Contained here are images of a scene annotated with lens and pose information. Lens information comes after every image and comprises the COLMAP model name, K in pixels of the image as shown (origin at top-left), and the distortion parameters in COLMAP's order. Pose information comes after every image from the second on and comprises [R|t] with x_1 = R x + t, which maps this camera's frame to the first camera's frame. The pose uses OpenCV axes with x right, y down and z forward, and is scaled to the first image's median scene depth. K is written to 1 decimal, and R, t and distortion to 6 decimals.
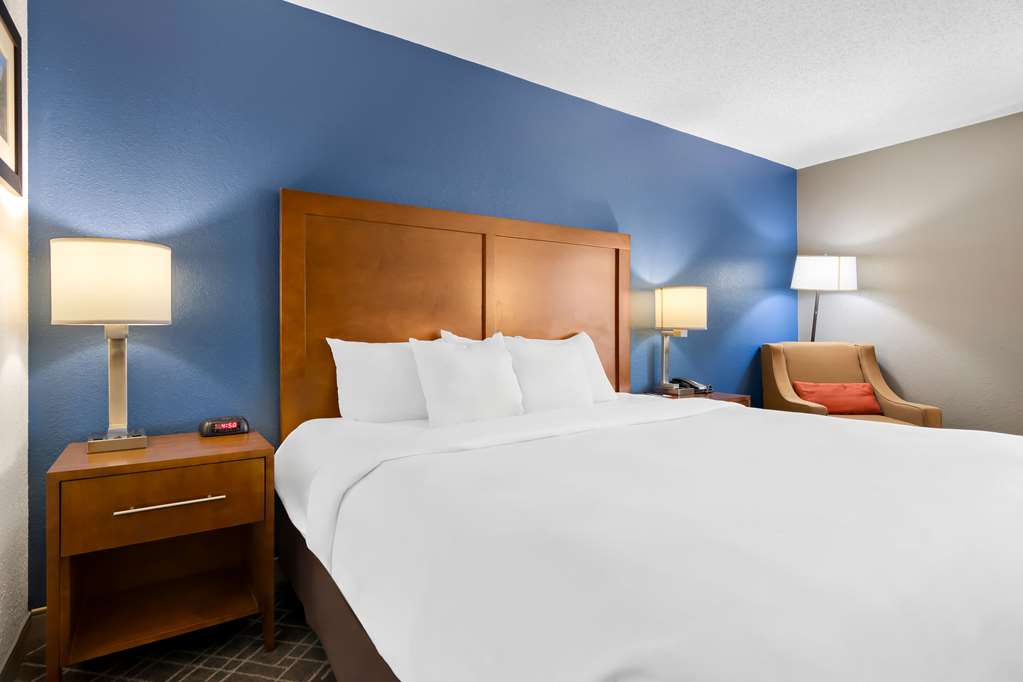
lens RADIAL K [[516.6, 0, 511.5], [0, 516.6, 341.0], [0, 0, 1]] dist [0.002459, 0.000733]
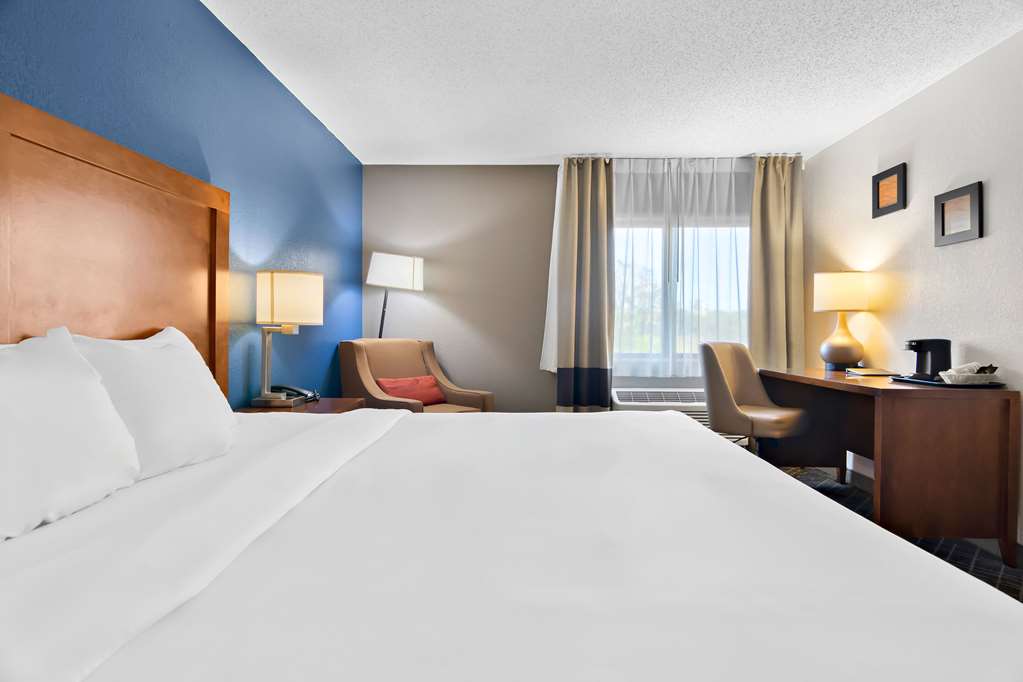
lens RADIAL K [[516.6, 0, 511.5], [0, 516.6, 341.0], [0, 0, 1]] dist [0.002459, 0.000733]
pose [[0.582185, -0.013409, 0.812946, -0.109291], [0.005508, 0.999906, 0.012548, -0.004850], [-0.813038, -0.002827, 0.582204, 0.219036]]
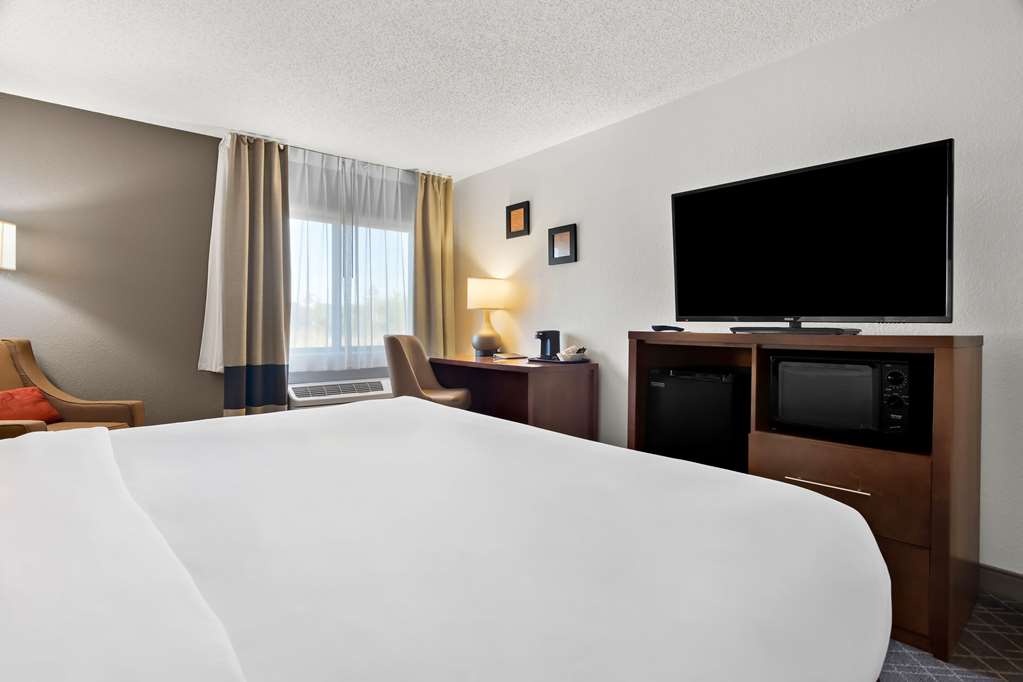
lens RADIAL K [[516.6, 0, 511.5], [0, 516.6, 341.0], [0, 0, 1]] dist [0.002459, 0.000733]
pose [[-0.087955, -0.029710, 0.995681, -0.185526], [0.010996, 0.999465, 0.030794, -0.006604], [-0.996064, 0.013657, -0.087581, 0.323066]]
